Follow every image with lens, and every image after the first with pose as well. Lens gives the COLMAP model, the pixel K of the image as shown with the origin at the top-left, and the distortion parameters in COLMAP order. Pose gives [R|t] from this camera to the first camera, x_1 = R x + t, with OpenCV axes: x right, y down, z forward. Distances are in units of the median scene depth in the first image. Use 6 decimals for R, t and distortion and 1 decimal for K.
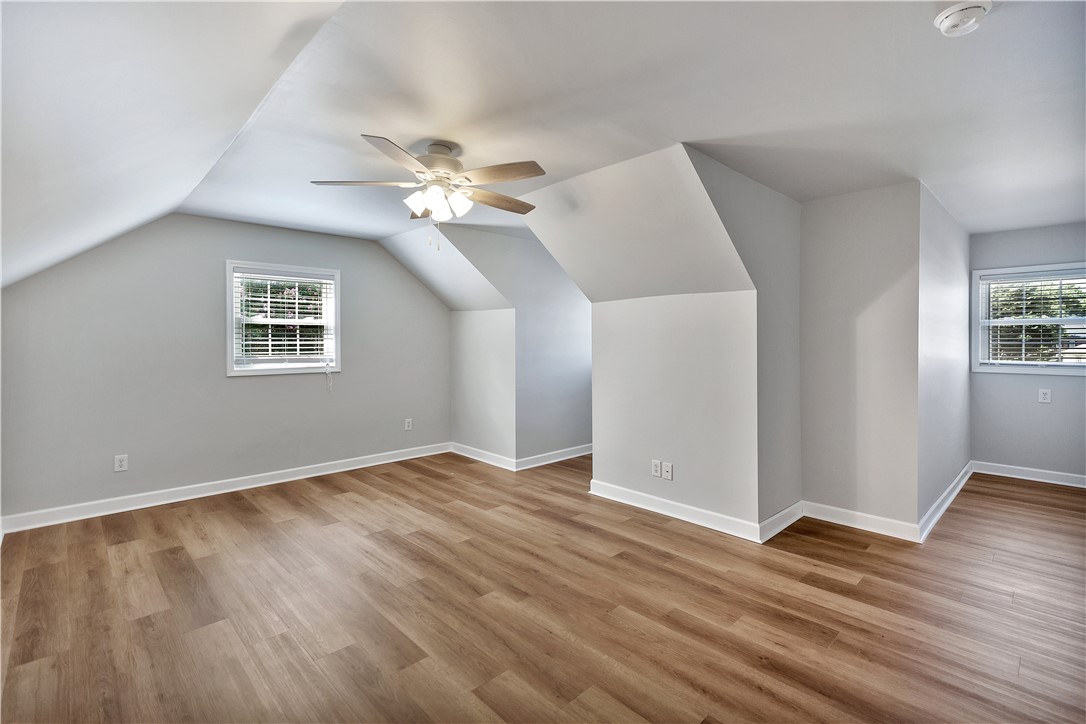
lens RADIAL K [[503.9, 0, 546.1], [0, 503.9, 354.5], [0, 0, 1]] dist [0.004192, -0.000300]
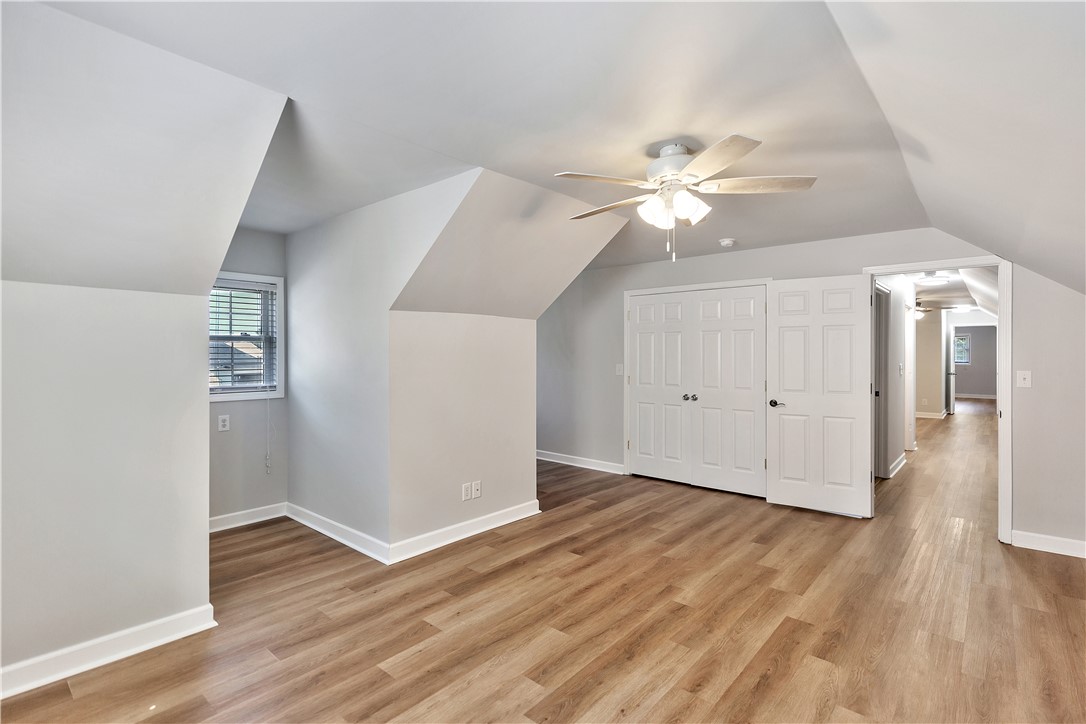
lens RADIAL K [[503.9, 0, 548.0], [0, 503.9, 355.3], [0, 0, 1]] dist [0.004192, -0.000300]
pose [[-0.082715, -0.003504, 0.996567, -1.023151], [0.027015, 0.999618, 0.005757, -0.061981], [-0.996207, 0.027398, -0.082589, 1.187740]]
